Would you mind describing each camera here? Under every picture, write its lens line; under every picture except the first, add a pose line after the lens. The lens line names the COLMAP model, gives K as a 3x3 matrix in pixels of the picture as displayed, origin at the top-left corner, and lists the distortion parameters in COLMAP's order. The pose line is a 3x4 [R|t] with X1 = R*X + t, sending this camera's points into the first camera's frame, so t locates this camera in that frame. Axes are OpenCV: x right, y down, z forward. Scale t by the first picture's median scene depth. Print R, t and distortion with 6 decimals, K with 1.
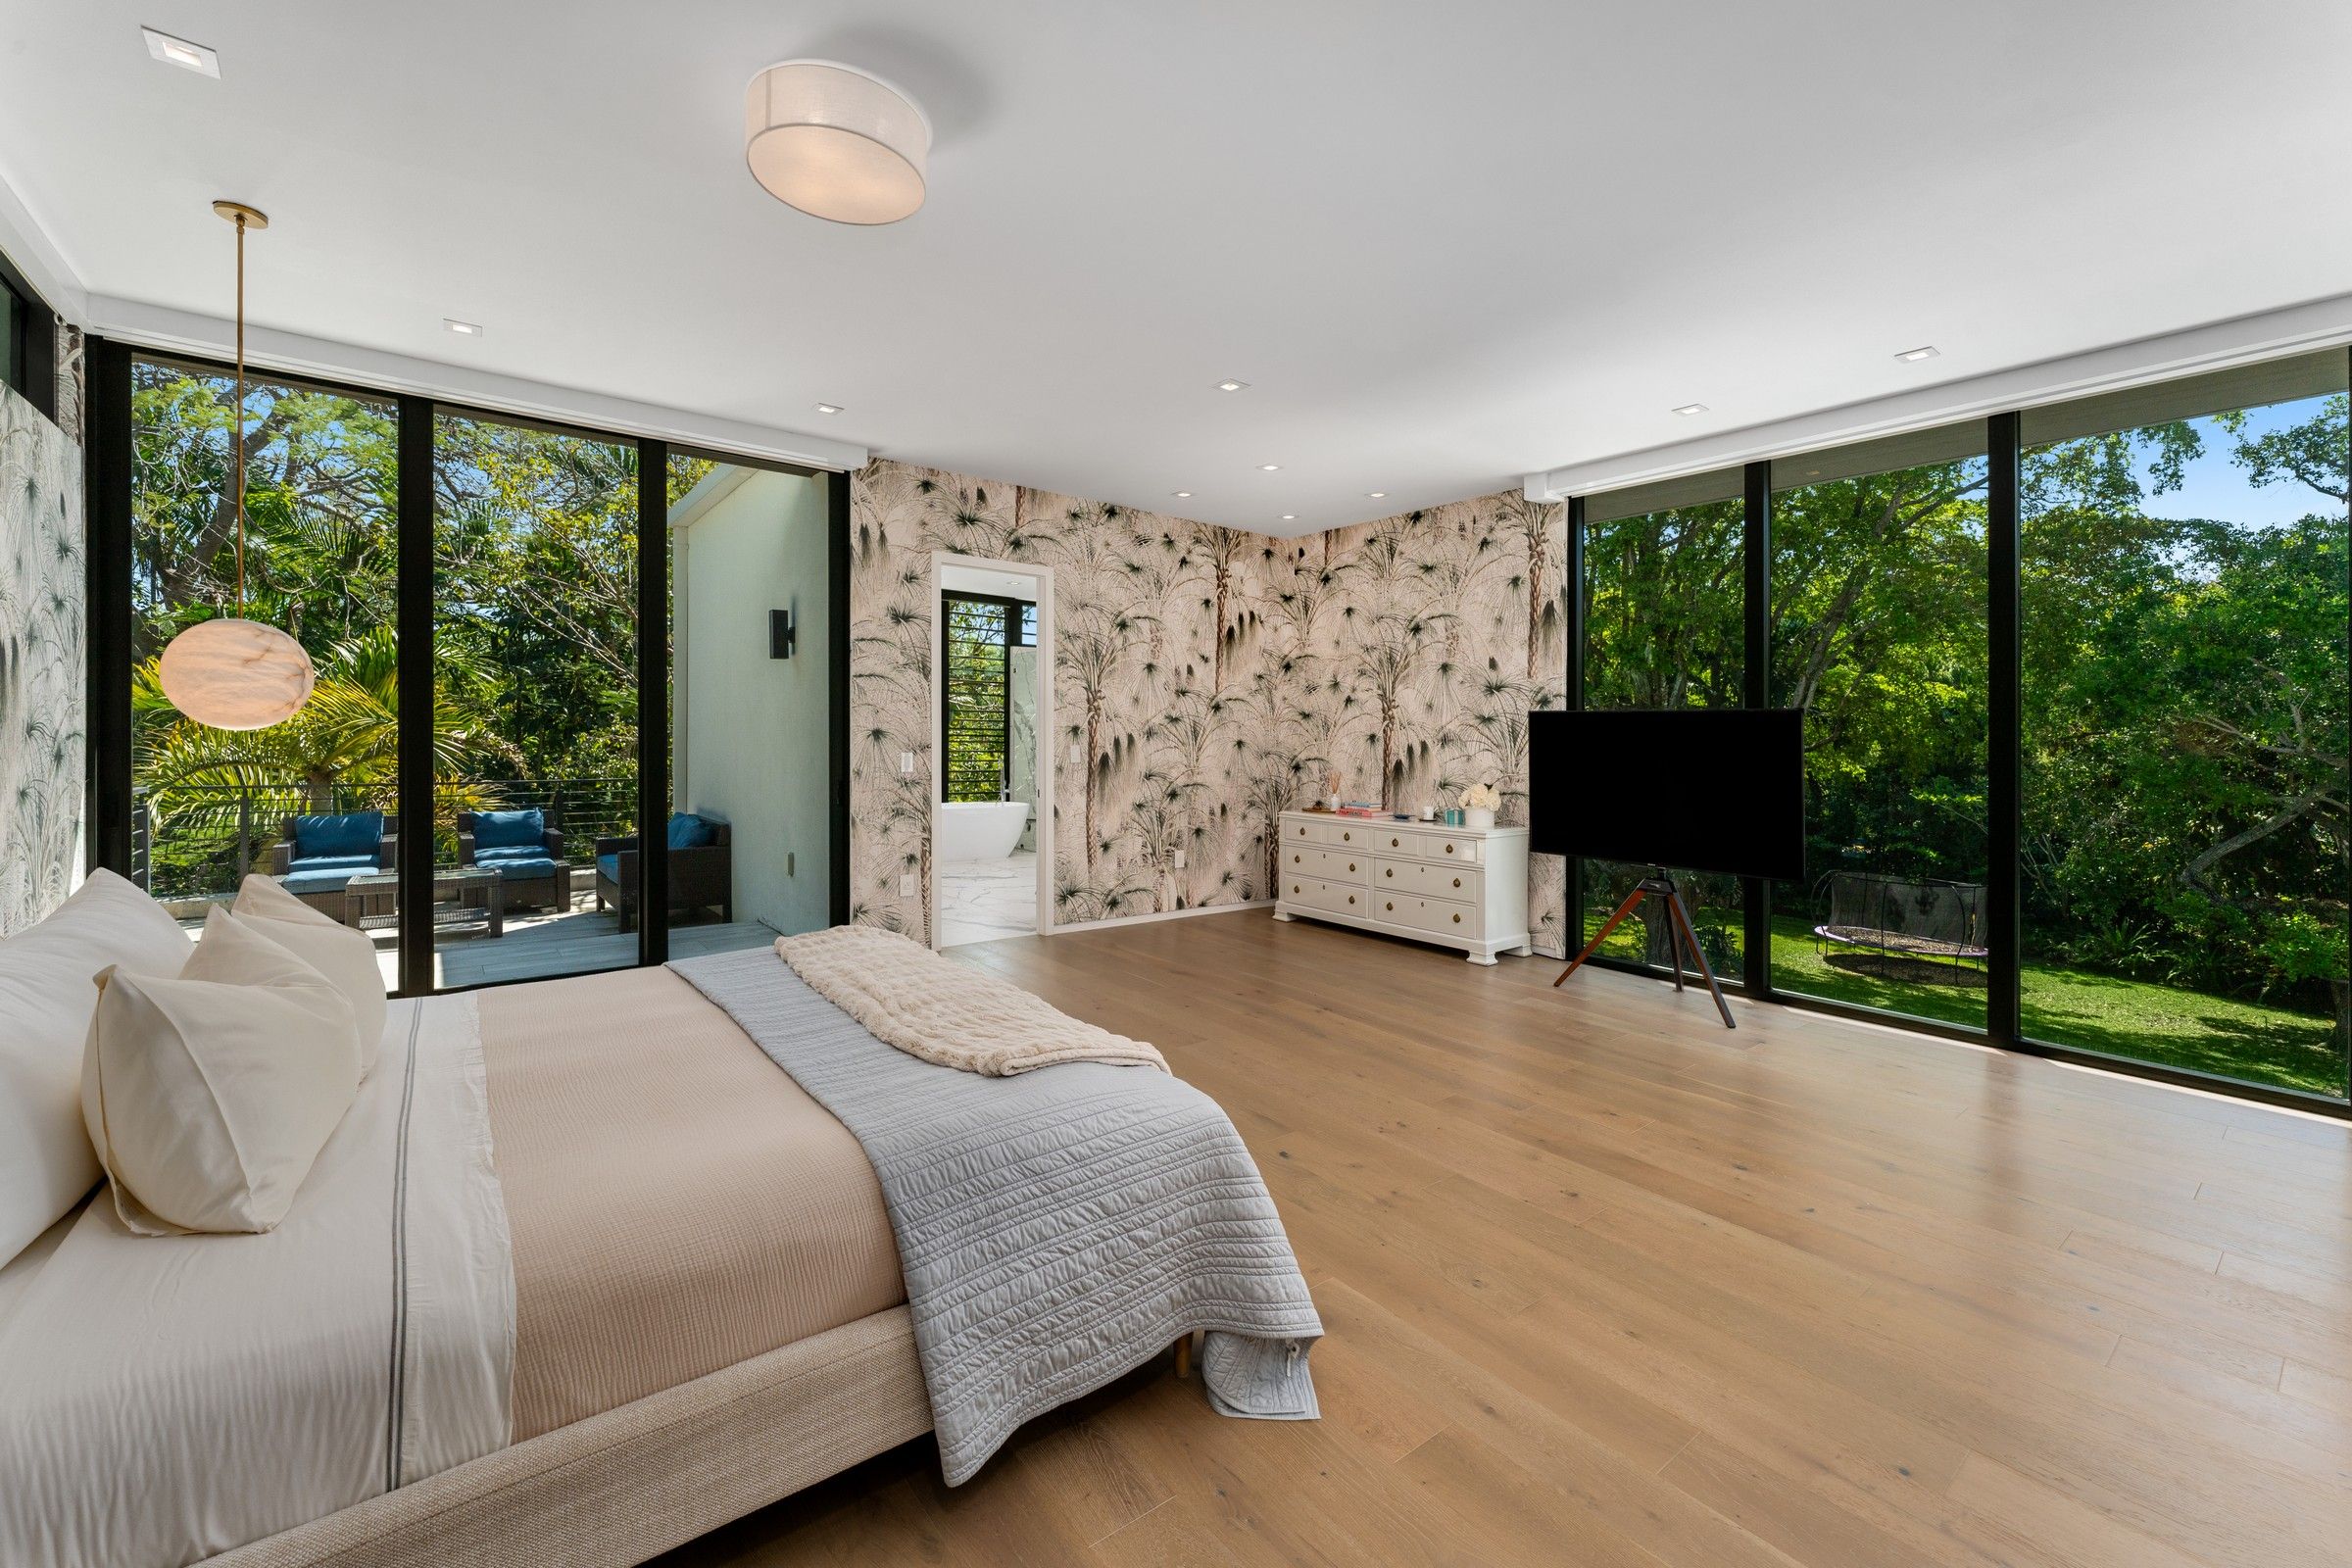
lens RADIAL K [[967.3, 0, 1179.9], [0, 967.3, 732.7], [0, 0, 1]] dist [0.000758, 0.000007]
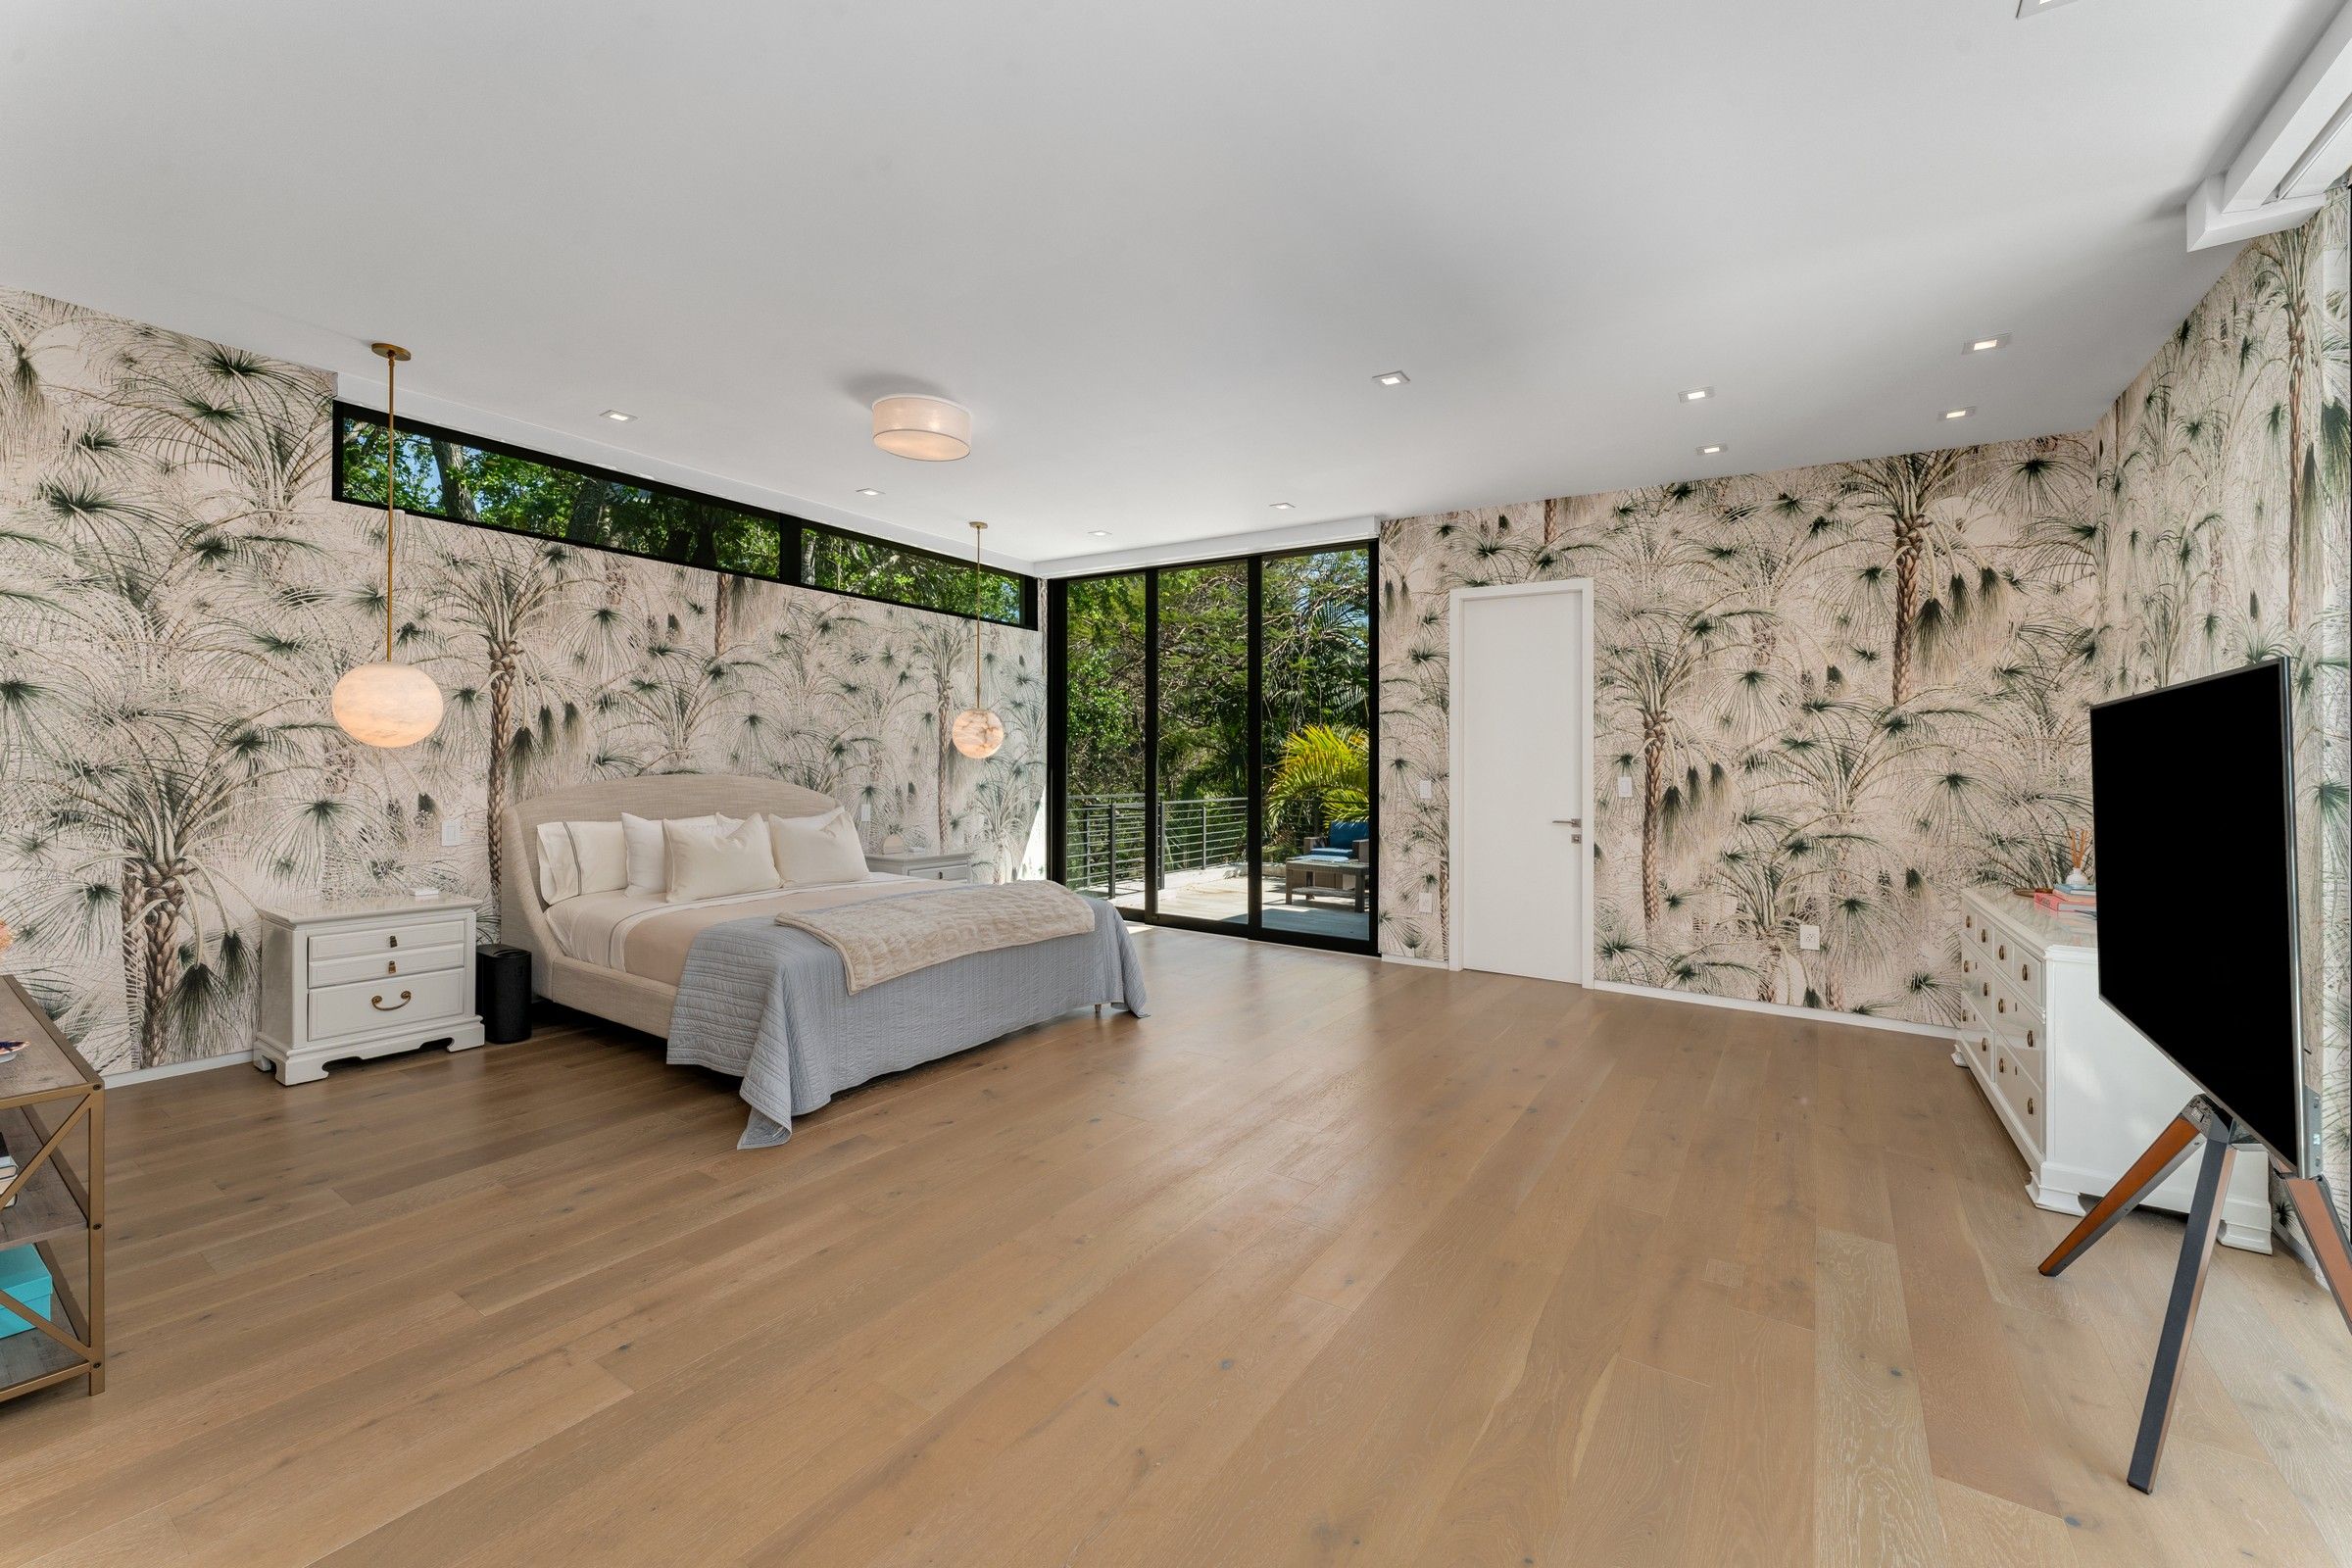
lens RADIAL K [[951.9, 0, 1170.3], [0, 951.9, 773.4], [0, 0, 1]] dist [-0.001151, -0.000306]
pose [[0.302588, 0.004491, -0.953111, 0.587183], [-0.006875, 0.999973, 0.002530, 0.010627], [0.953097, 0.005788, 0.302611, 0.362317]]
